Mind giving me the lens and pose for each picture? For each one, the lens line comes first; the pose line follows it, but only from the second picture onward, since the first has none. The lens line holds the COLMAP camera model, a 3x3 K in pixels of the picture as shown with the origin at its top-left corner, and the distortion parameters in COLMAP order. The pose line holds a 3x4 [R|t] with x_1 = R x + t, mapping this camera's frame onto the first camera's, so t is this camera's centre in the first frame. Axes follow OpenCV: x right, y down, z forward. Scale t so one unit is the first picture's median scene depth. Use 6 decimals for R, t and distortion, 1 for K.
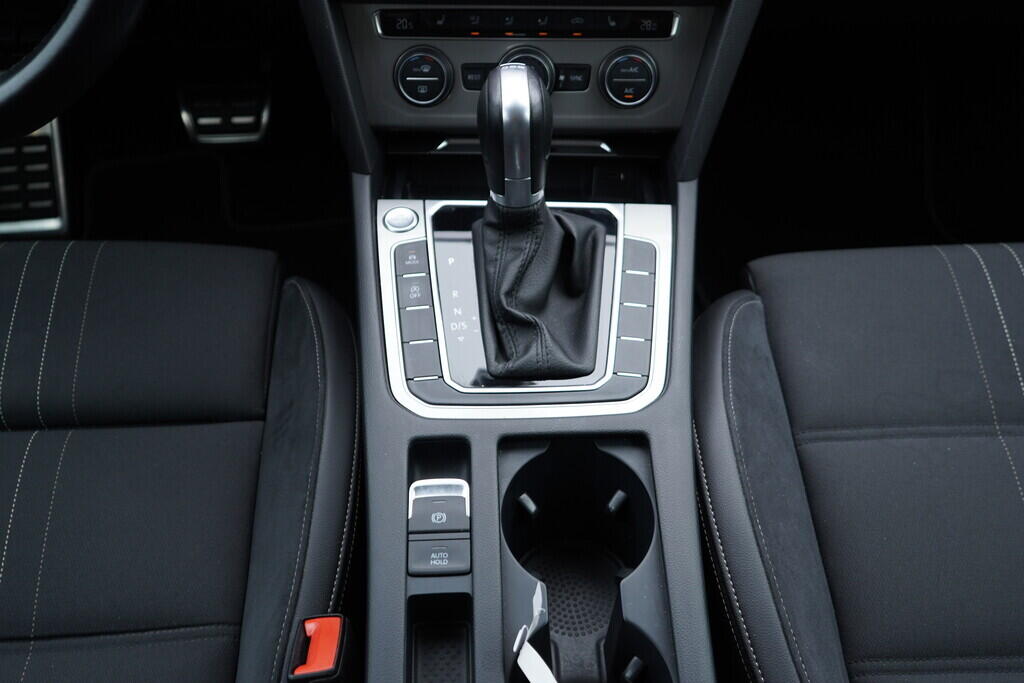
lens RADIAL K [[1048.7, 0, 507.6], [0, 1048.7, 342.8], [0, 0, 1]] dist [-0.002553, 0.000000]
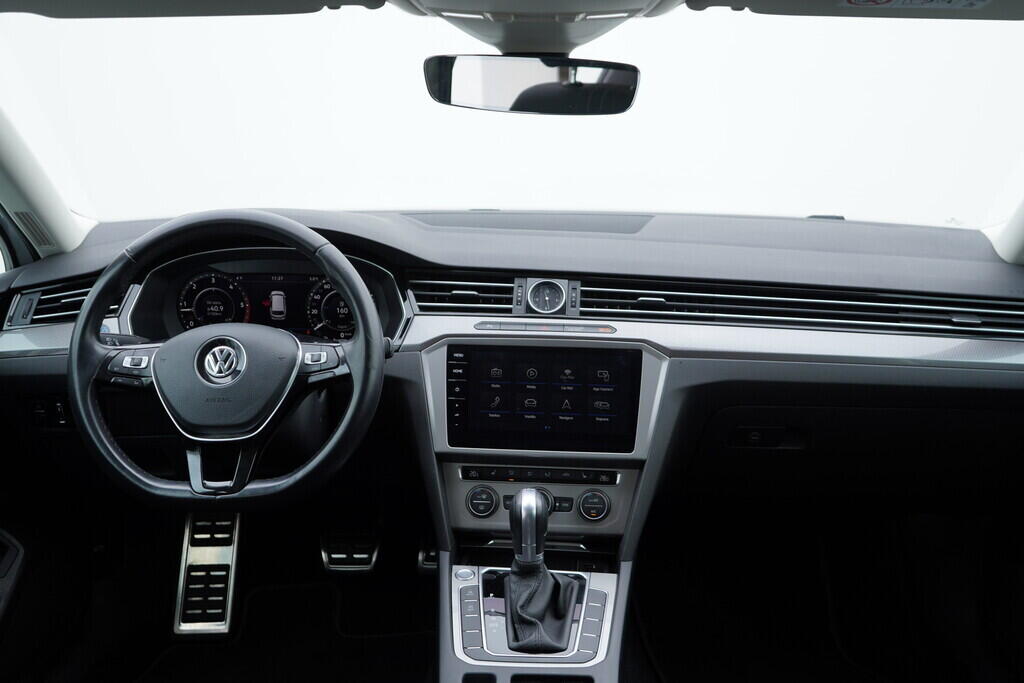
lens RADIAL K [[1048.7, 0, 513.9], [0, 1048.7, 342.9], [0, 0, 1]] dist [-0.002553, 0.000000]
pose [[0.998265, 0.024250, -0.053664, 0.074913], [-0.047647, 0.868133, -0.494040, 0.459629], [0.034607, 0.495739, 0.867782, -0.820182]]
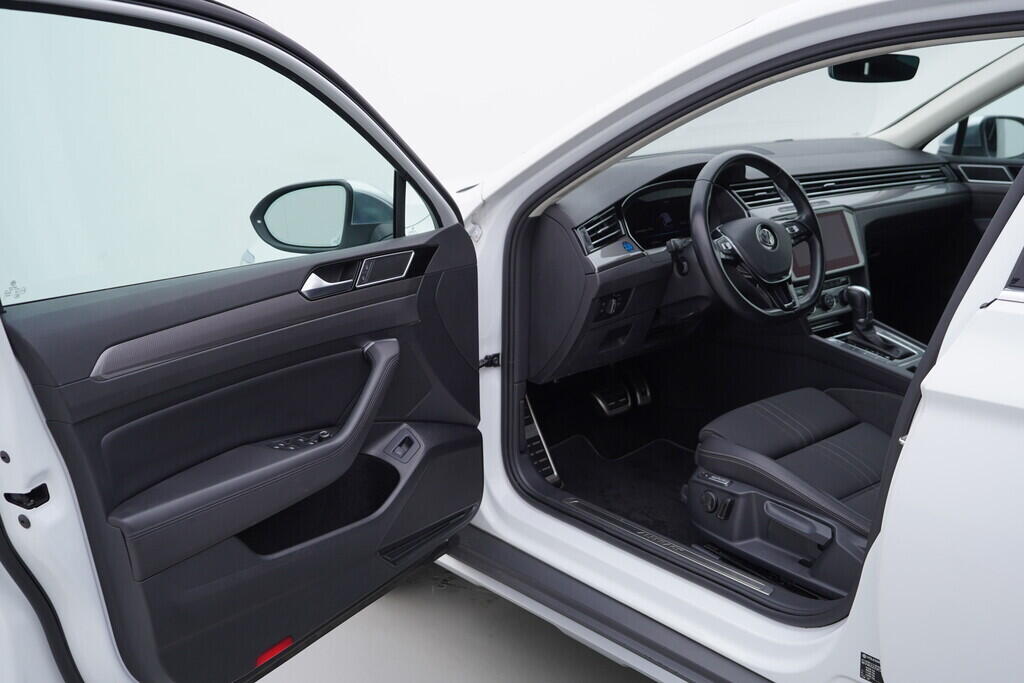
lens RADIAL K [[1048.7, 0, 509.9], [0, 1048.7, 332.3], [0, 0, 1]] dist [-0.002553, 0.000000]
pose [[0.786047, -0.178466, 0.591844, -3.049859], [0.447196, 0.825175, -0.345111, 0.577442], [-0.426784, 0.535944, 0.728436, -1.031840]]
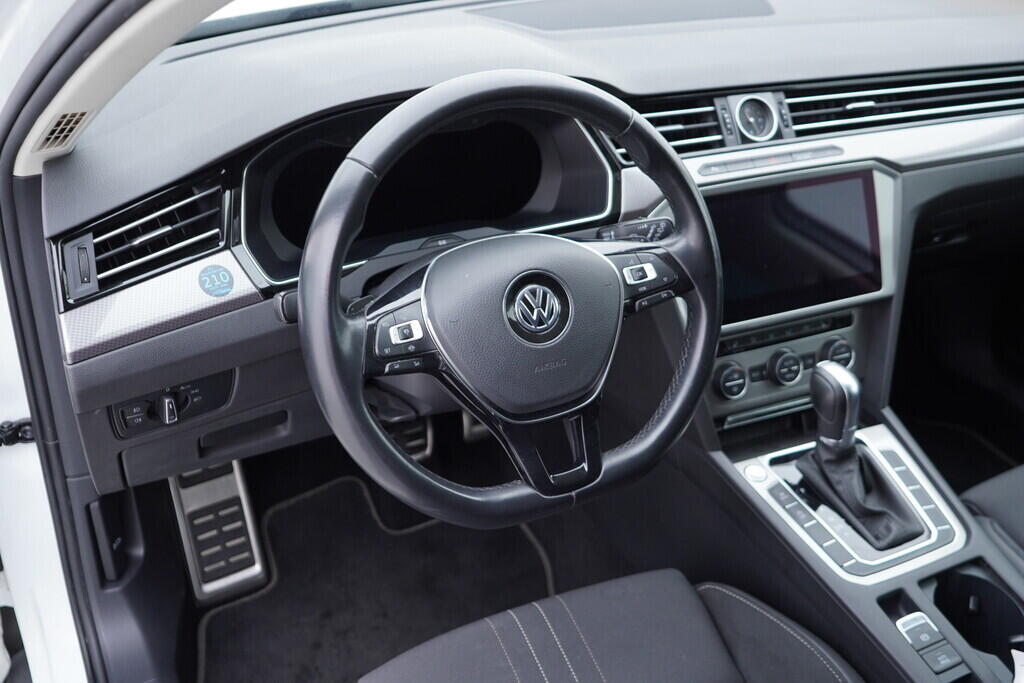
lens RADIAL K [[1048.7, 0, 509.5], [0, 1048.7, 343.7], [0, 0, 1]] dist [-0.002553, 0.000000]
pose [[0.908055, -0.197926, 0.369137, -1.040738], [0.274300, 0.947037, -0.166975, -0.152875], [-0.316538, 0.252877, 0.914252, -0.358724]]
